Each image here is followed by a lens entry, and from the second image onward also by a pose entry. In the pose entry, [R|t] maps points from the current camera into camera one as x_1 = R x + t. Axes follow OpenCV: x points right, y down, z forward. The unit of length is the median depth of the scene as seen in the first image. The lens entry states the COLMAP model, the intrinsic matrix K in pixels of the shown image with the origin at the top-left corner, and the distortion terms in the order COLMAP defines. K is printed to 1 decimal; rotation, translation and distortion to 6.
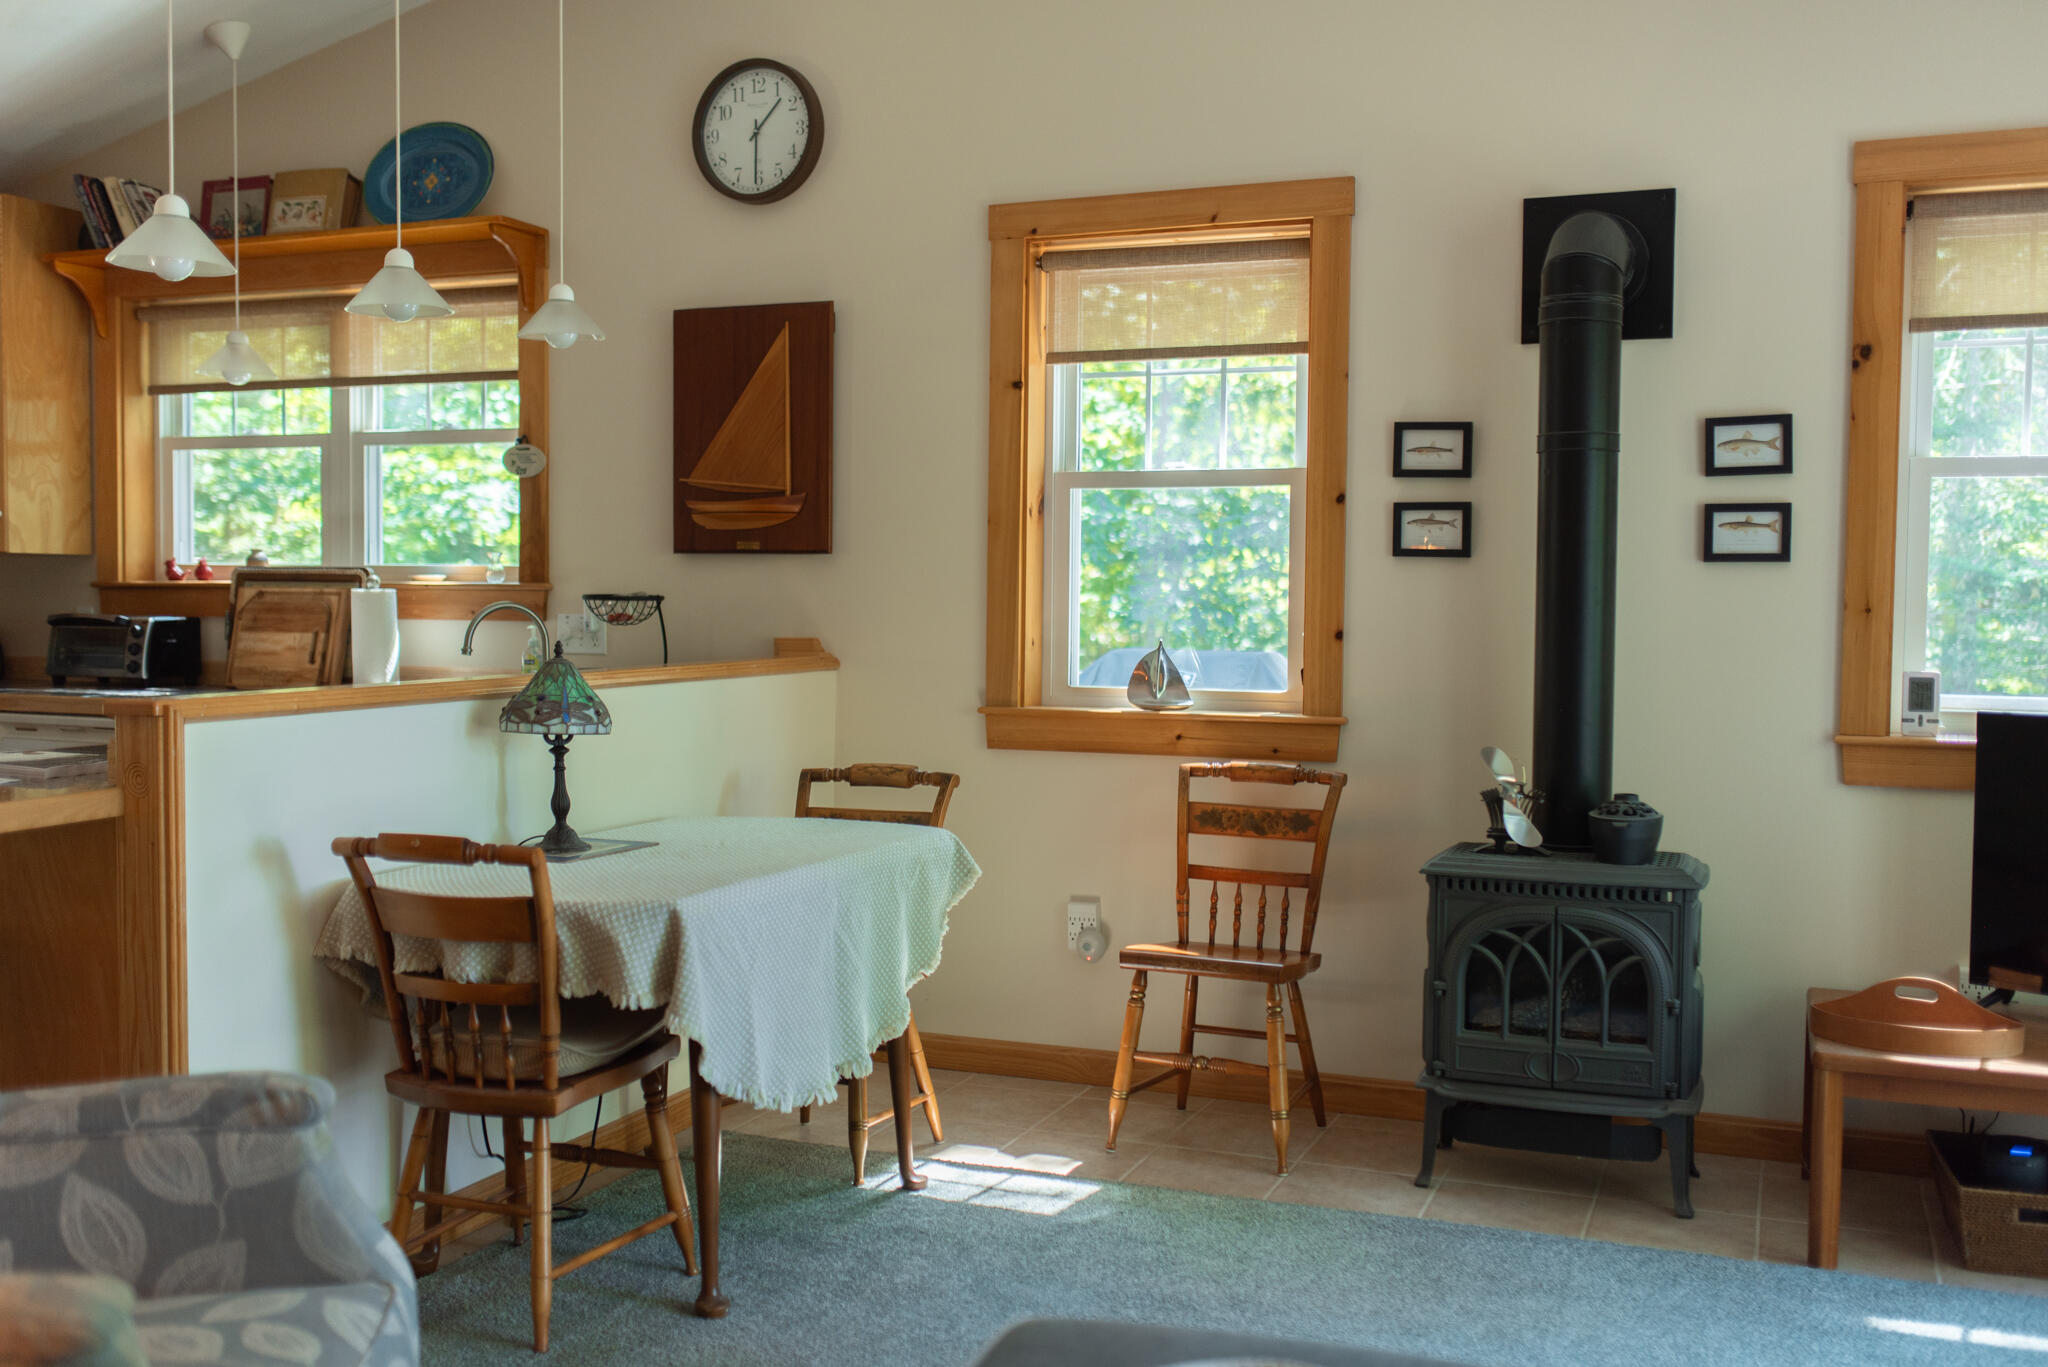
lens RADIAL K [[1961.4, 0, 1022.6], [0, 1961.4, 685.7], [0, 0, 1]] dist [0.010258, 0.000000]
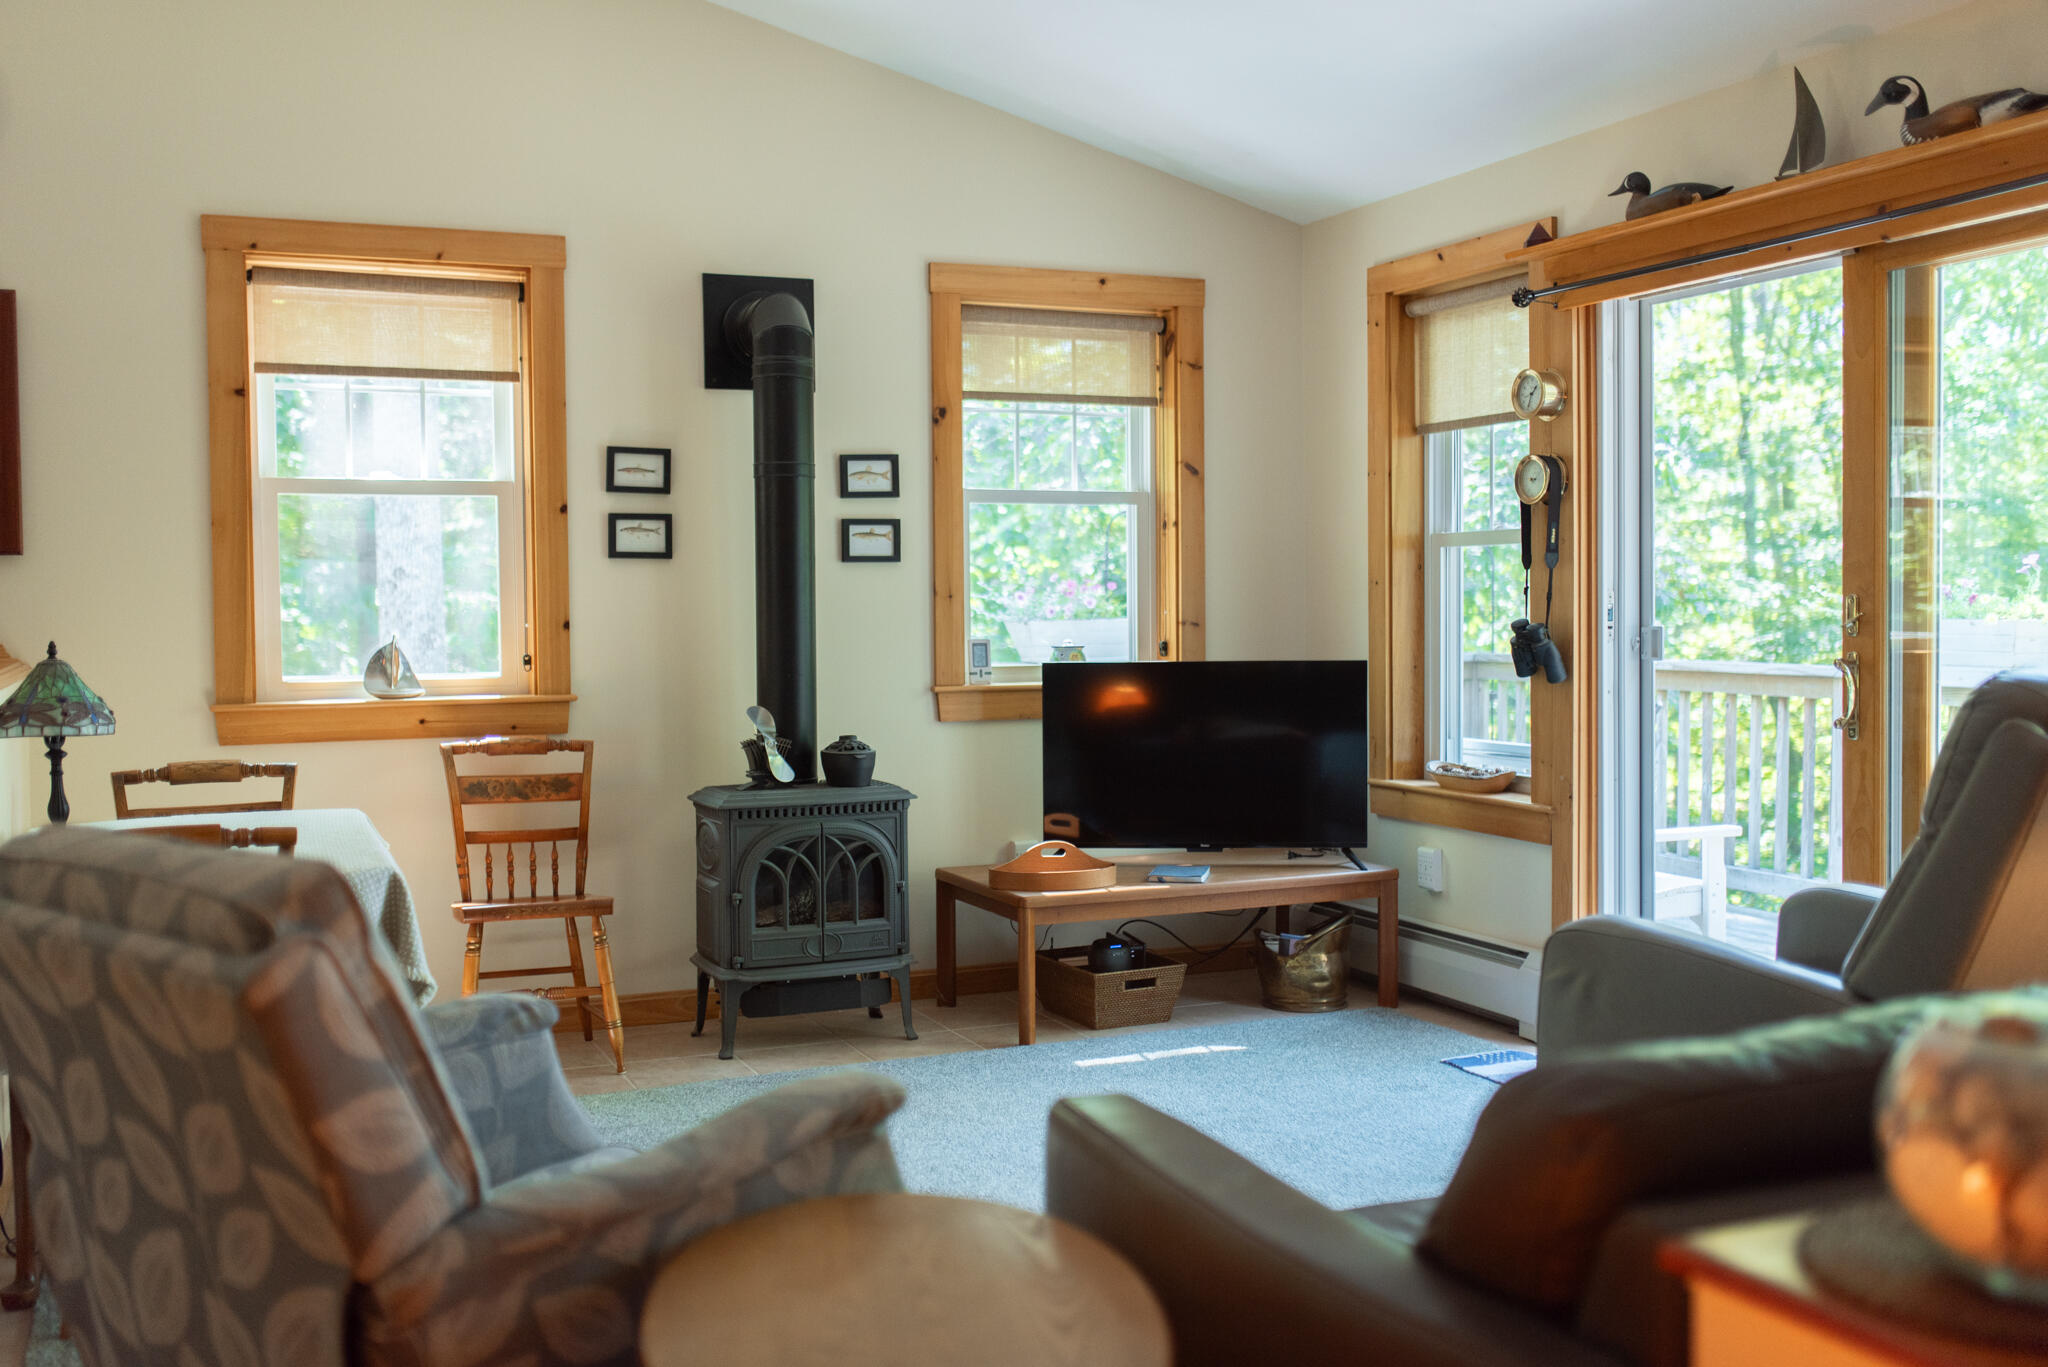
lens RADIAL K [[1961.4, 0, 1025.6], [0, 1961.4, 677.5], [0, 0, 1]] dist [0.010258, 0.000000]
pose [[0.702005, -0.041803, 0.710944, -0.493977], [0.048976, 0.998746, 0.010366, 0.007119], [-0.710486, 0.027542, 0.703172, -0.020977]]
